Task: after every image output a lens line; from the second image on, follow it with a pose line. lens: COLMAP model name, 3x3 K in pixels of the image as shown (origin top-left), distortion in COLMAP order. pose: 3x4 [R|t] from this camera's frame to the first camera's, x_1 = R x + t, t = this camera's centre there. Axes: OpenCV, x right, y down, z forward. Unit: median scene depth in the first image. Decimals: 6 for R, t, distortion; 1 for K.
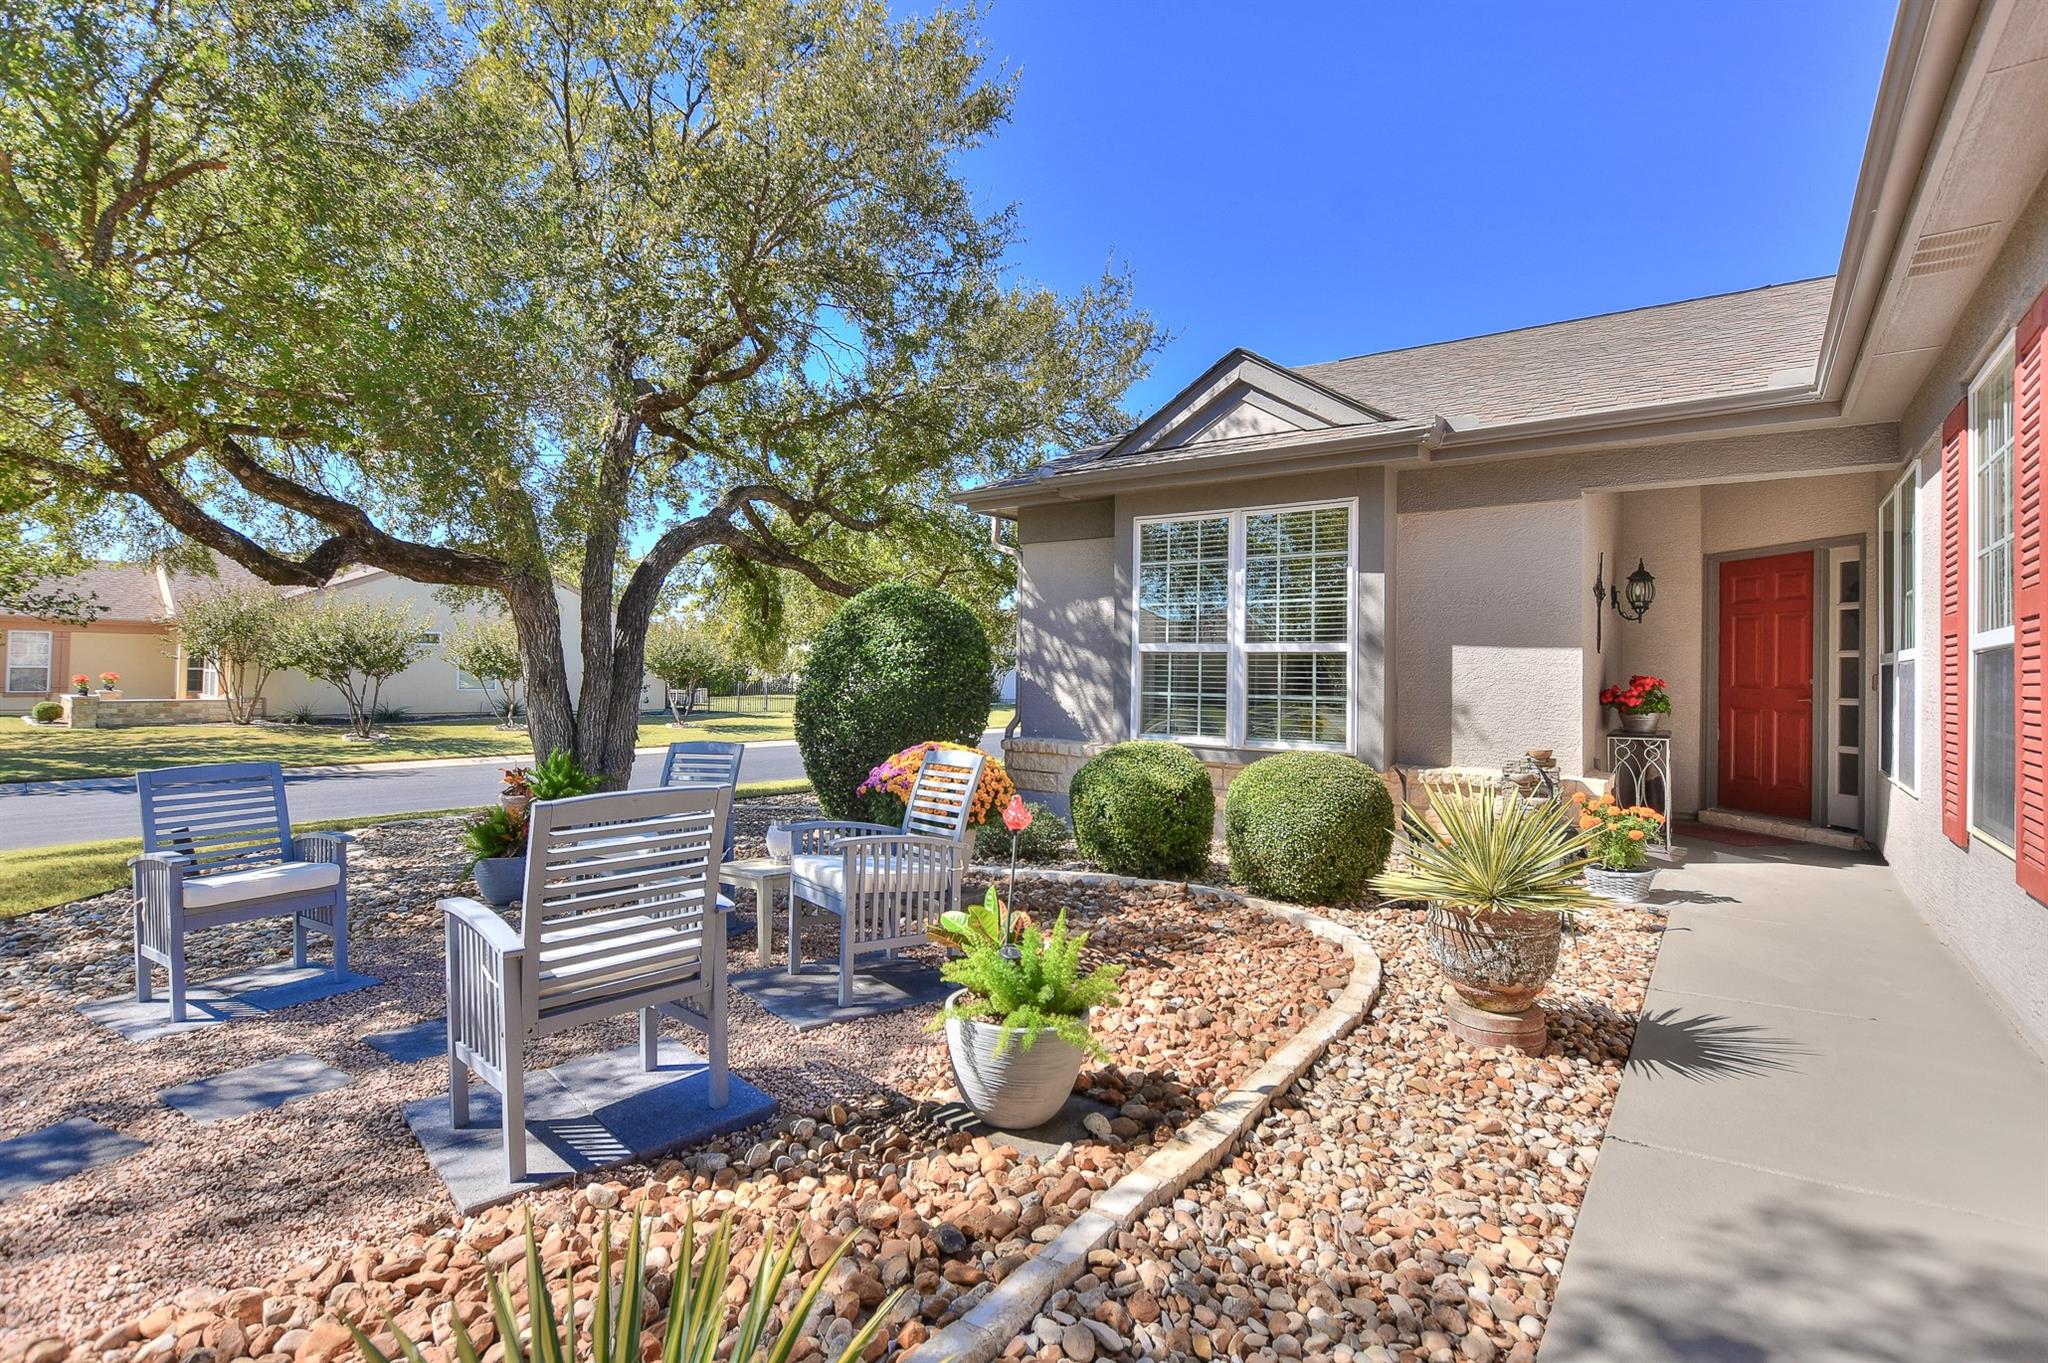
lens RADIAL K [[950.2, 0, 1034.7], [0, 950.2, 679.7], [0, 0, 1]] dist [-0.005046, 0.000268]
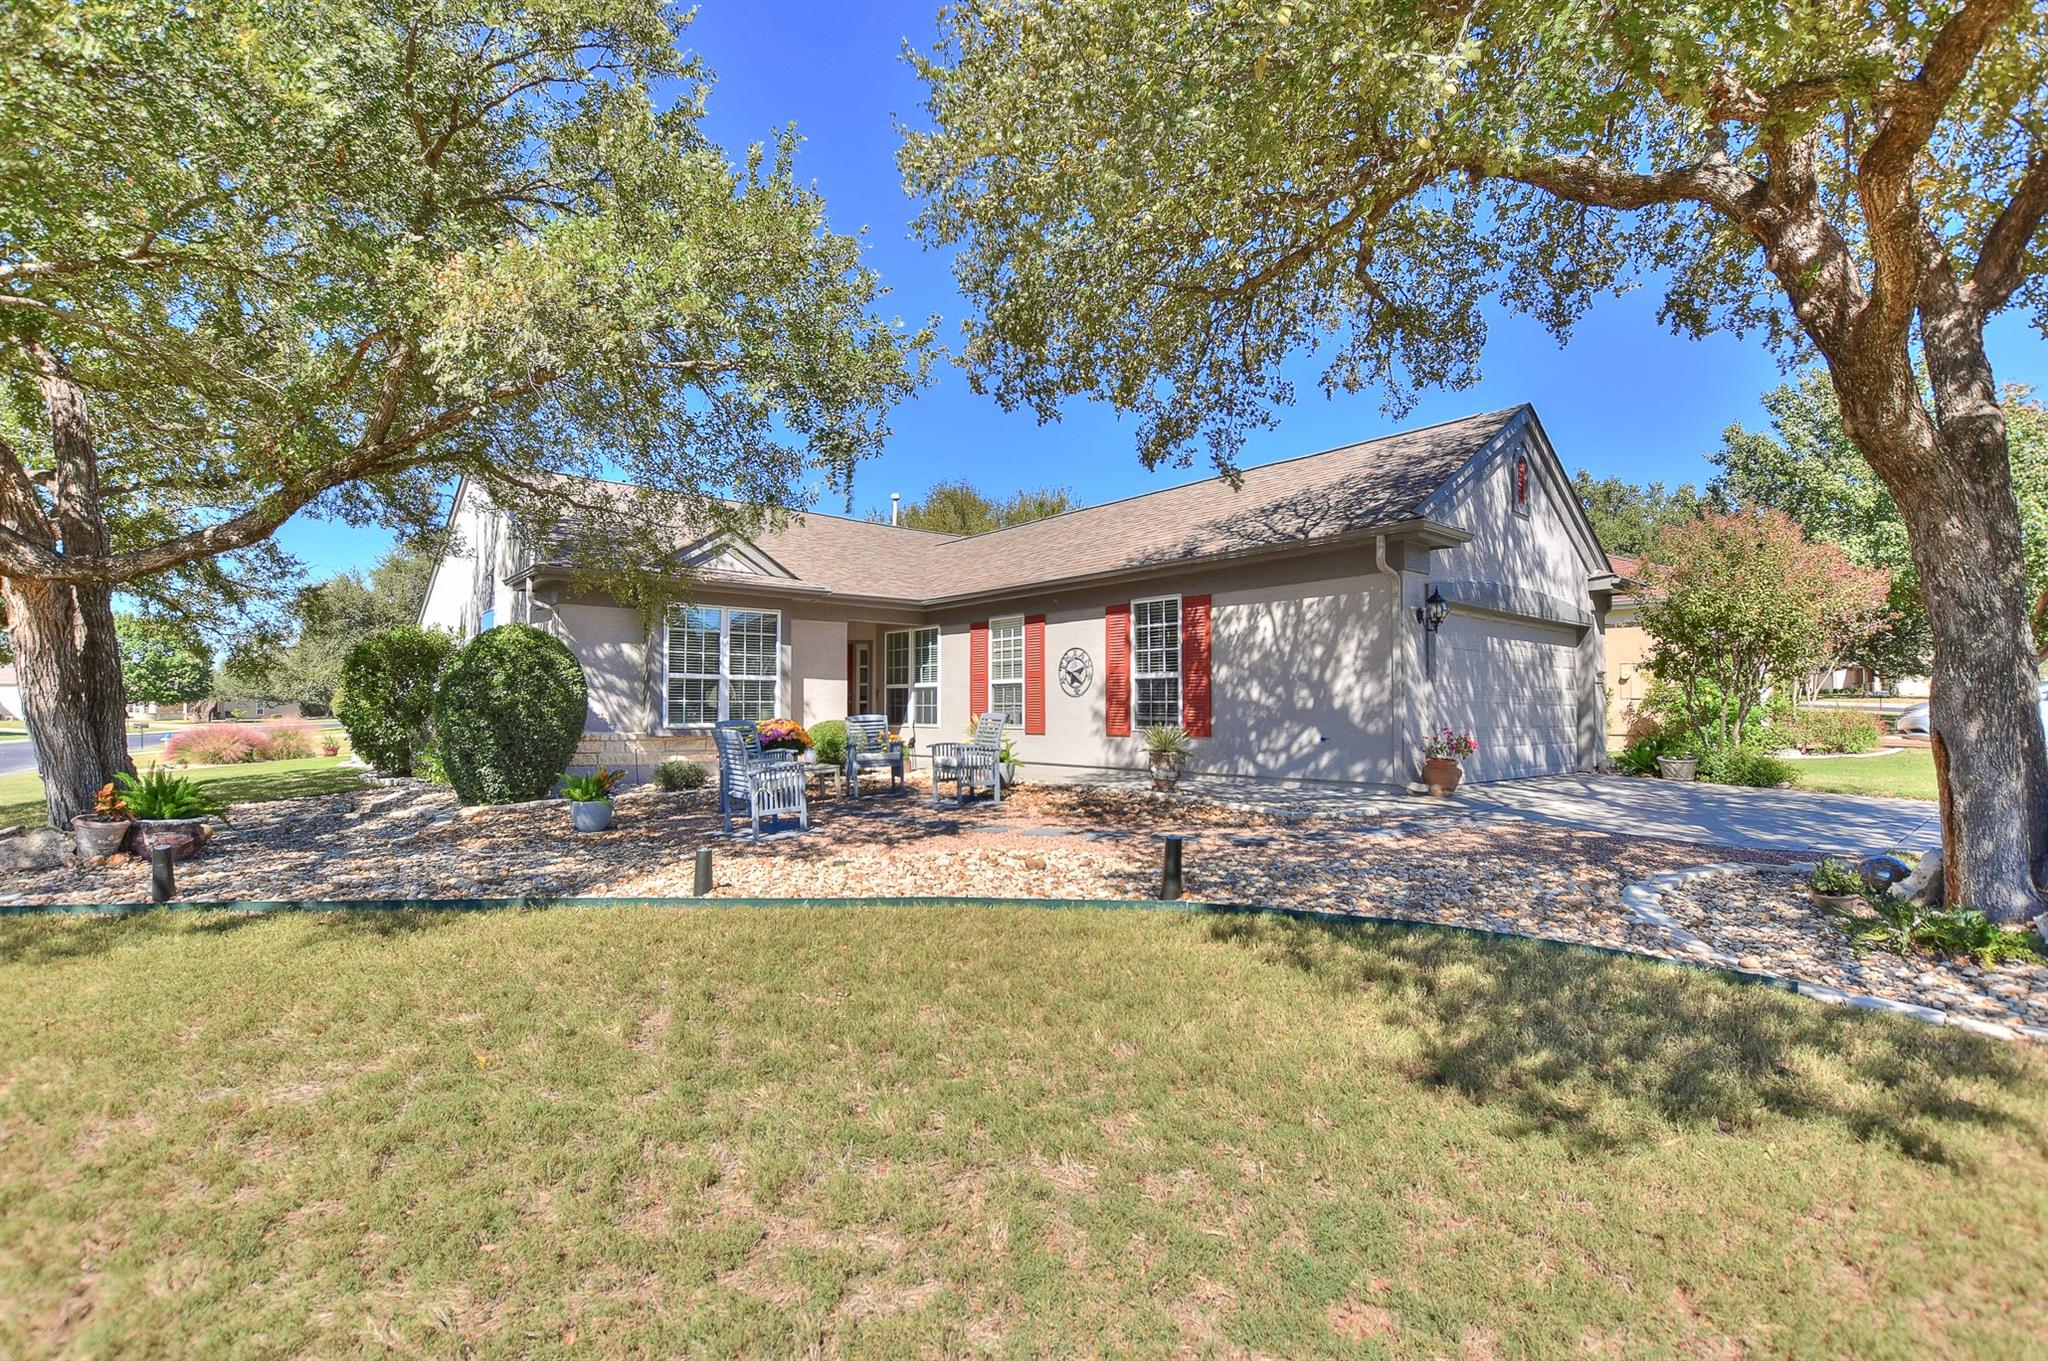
lens RADIAL K [[921.5, 0, 1019.2], [0, 921.5, 707.1], [0, 0, 1]] dist [0.000224, 0.000029]
pose [[0.233542, -0.008763, 0.972307, -1.540127], [0.011474, 0.999915, 0.006256, 0.026532], [-0.972279, 0.009696, 0.233622, -0.045453]]
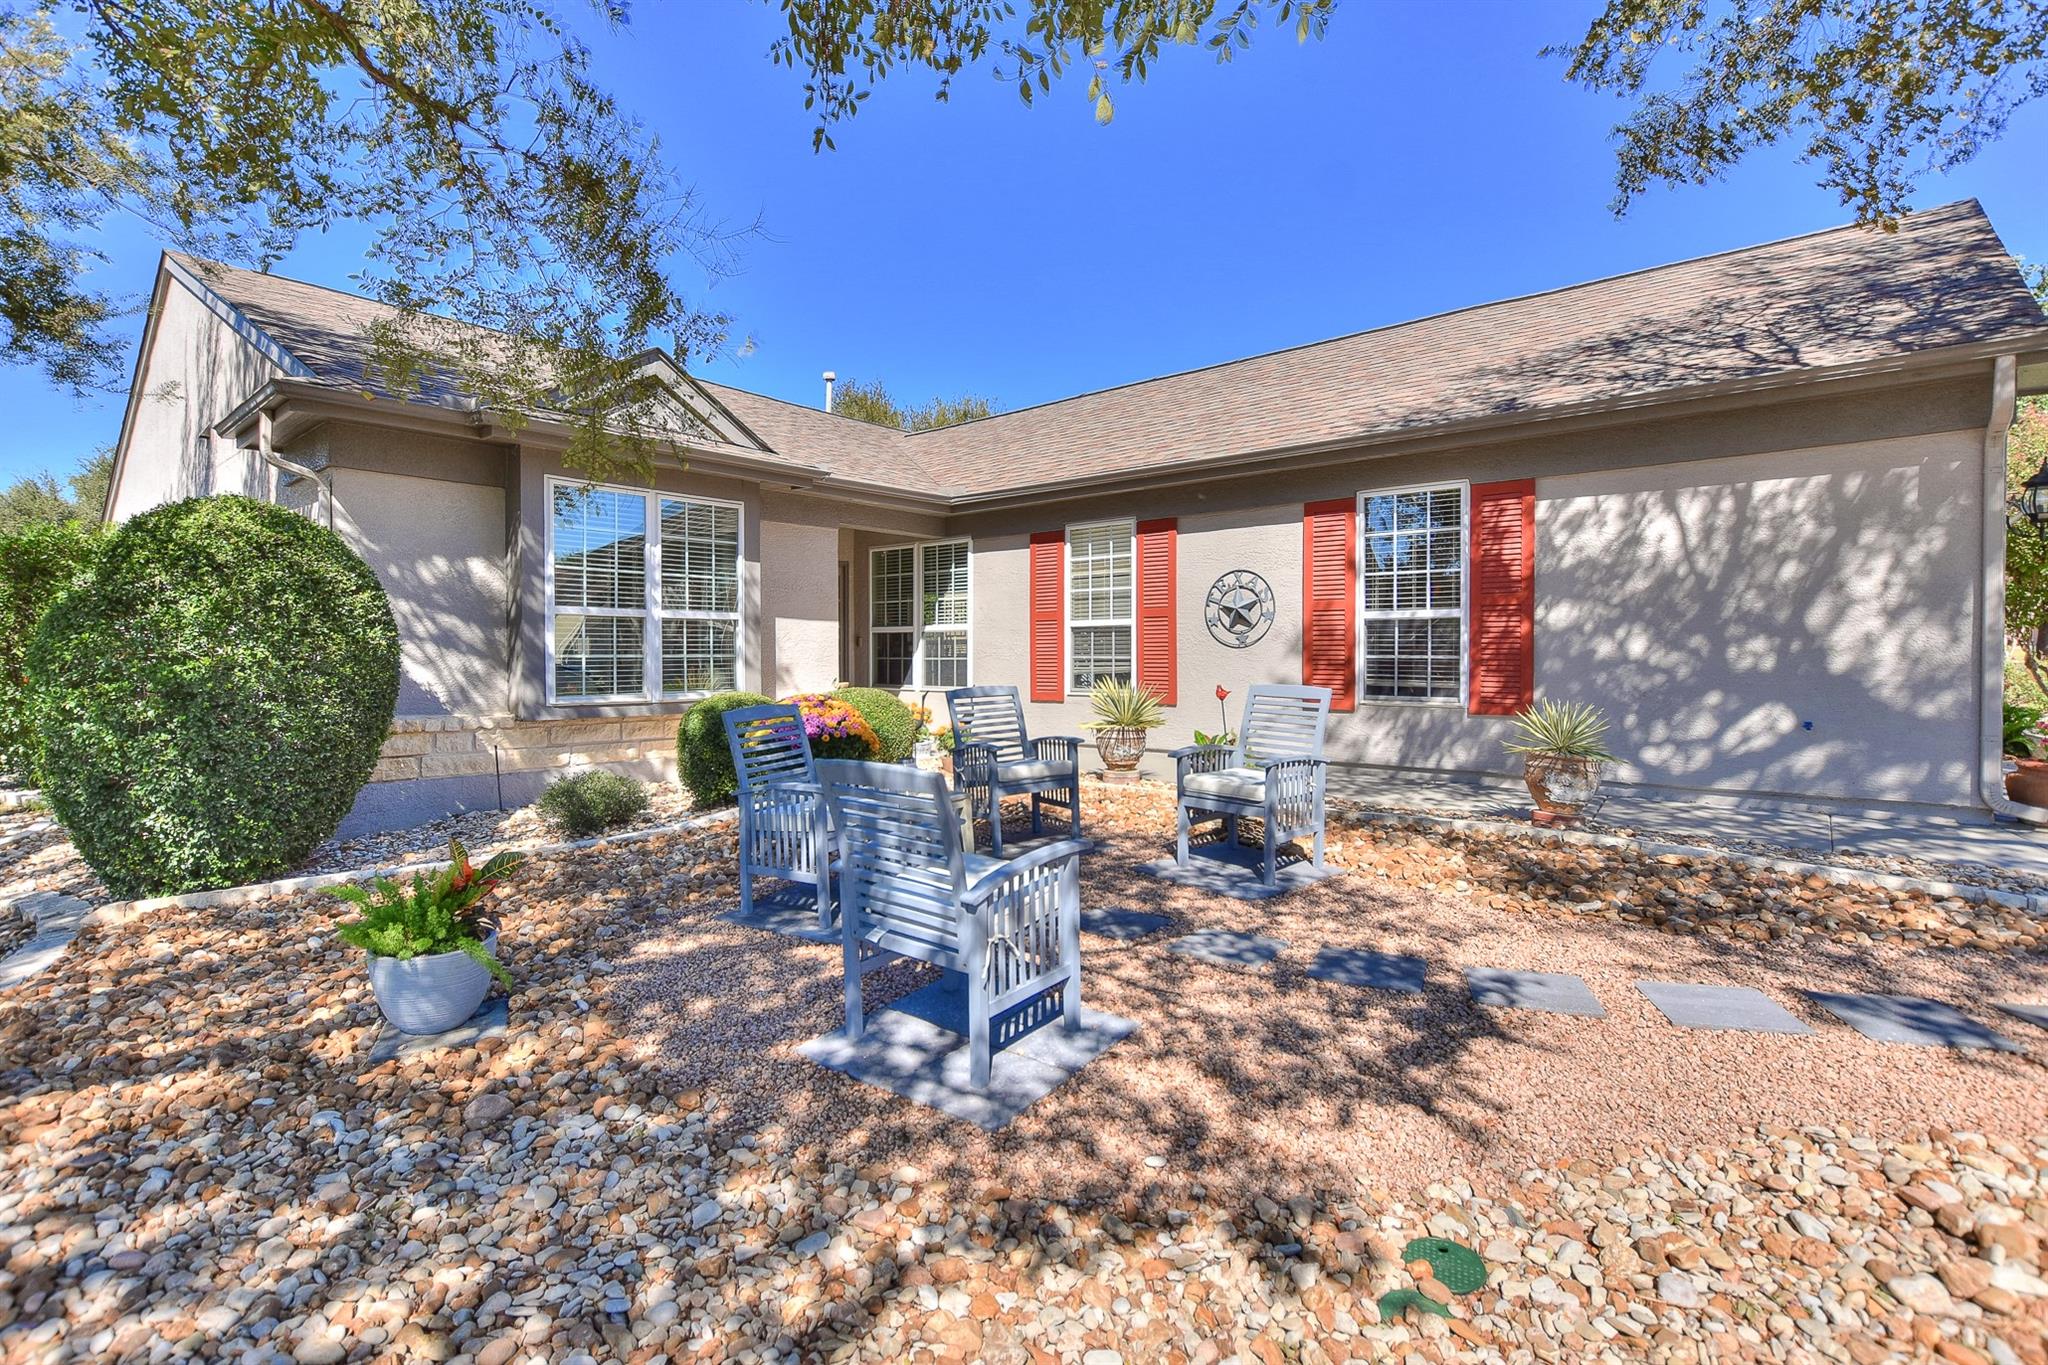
lens RADIAL K [[921.3, 0, 1023.5], [0, 921.3, 673.8], [0, 0, 1]] dist [-0.028207, 0.007984]
pose [[0.066182, -0.037811, 0.997091, -0.869133], [0.013031, 0.999229, 0.037027, 0.003867], [-0.997722, 0.010542, 0.066624, 0.498321]]
